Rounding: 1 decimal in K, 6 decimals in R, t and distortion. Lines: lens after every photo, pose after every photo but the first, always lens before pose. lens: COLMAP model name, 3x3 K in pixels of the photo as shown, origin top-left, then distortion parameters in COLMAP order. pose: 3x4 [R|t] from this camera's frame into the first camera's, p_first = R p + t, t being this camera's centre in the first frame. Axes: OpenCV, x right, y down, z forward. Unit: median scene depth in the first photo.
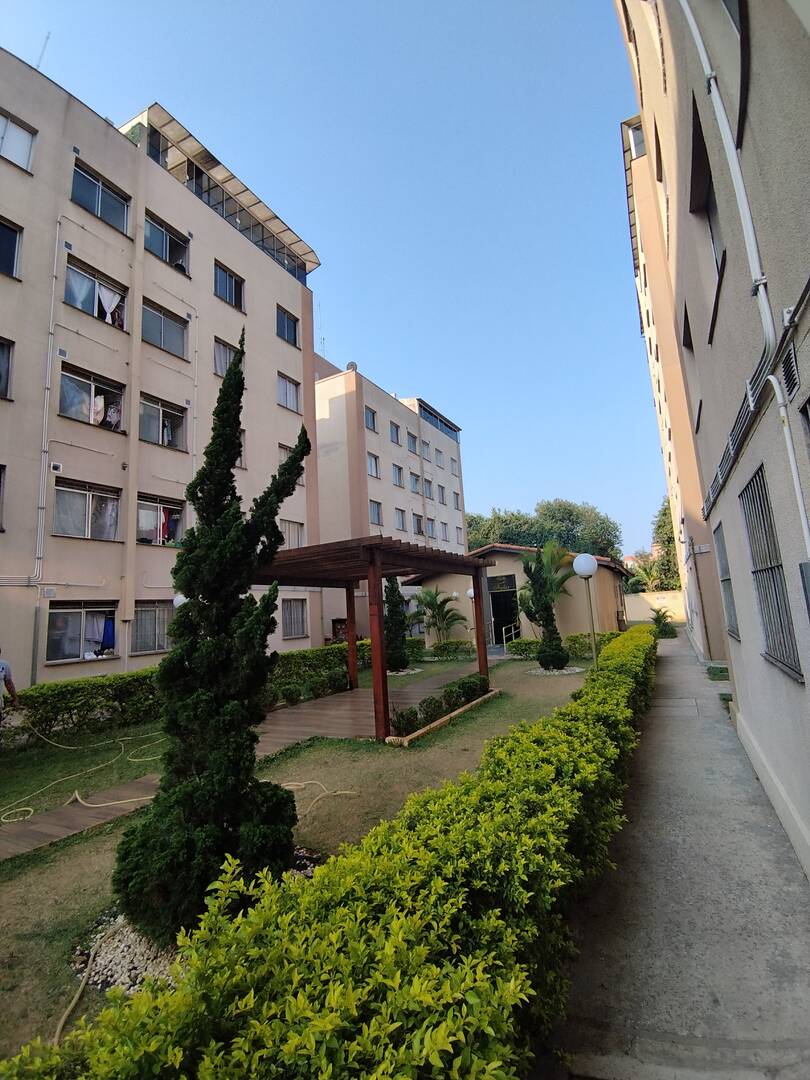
lens RADIAL K [[492.1, 0, 405.0], [0, 492.1, 540.0], [0, 0, 1]] dist [-0.003520, -0.000098]
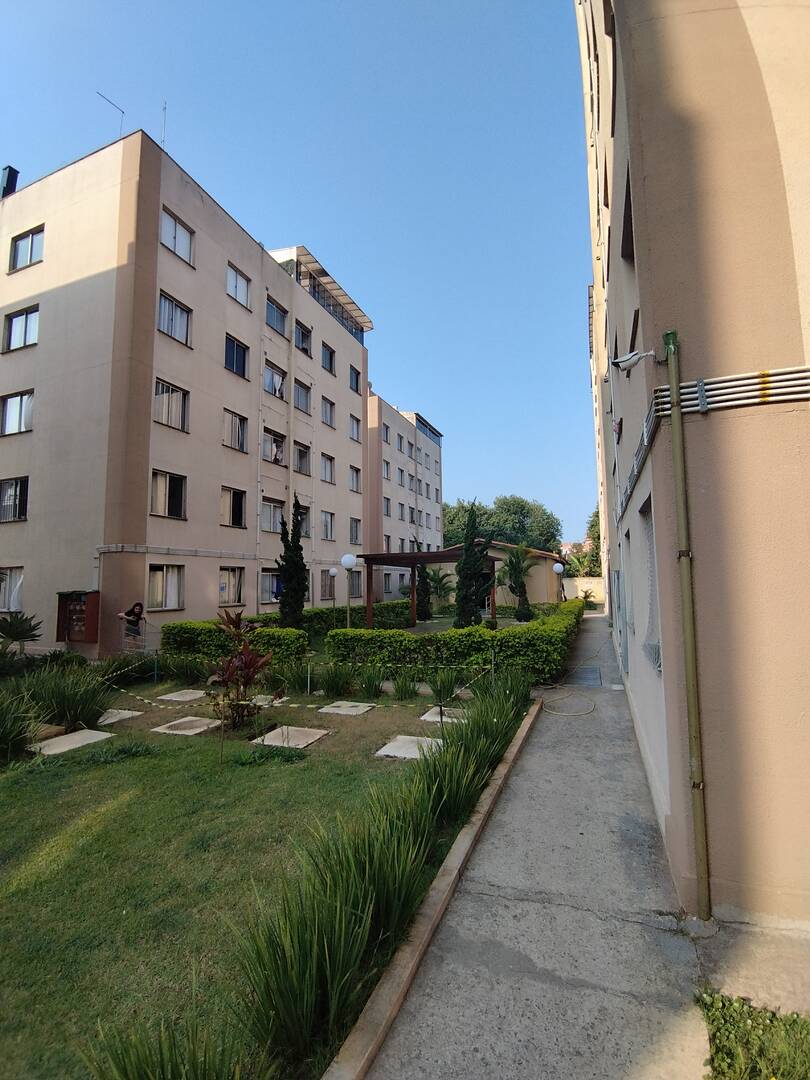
lens RADIAL K [[492.1, 0, 405.0], [0, 492.1, 540.0], [0, 0, 1]] dist [-0.003520, -0.000098]
pose [[0.991407, 0.057071, 0.117704, -0.227555], [-0.063474, 0.996660, 0.051387, -0.053302], [-0.114378, -0.058416, 0.991718, -0.435251]]
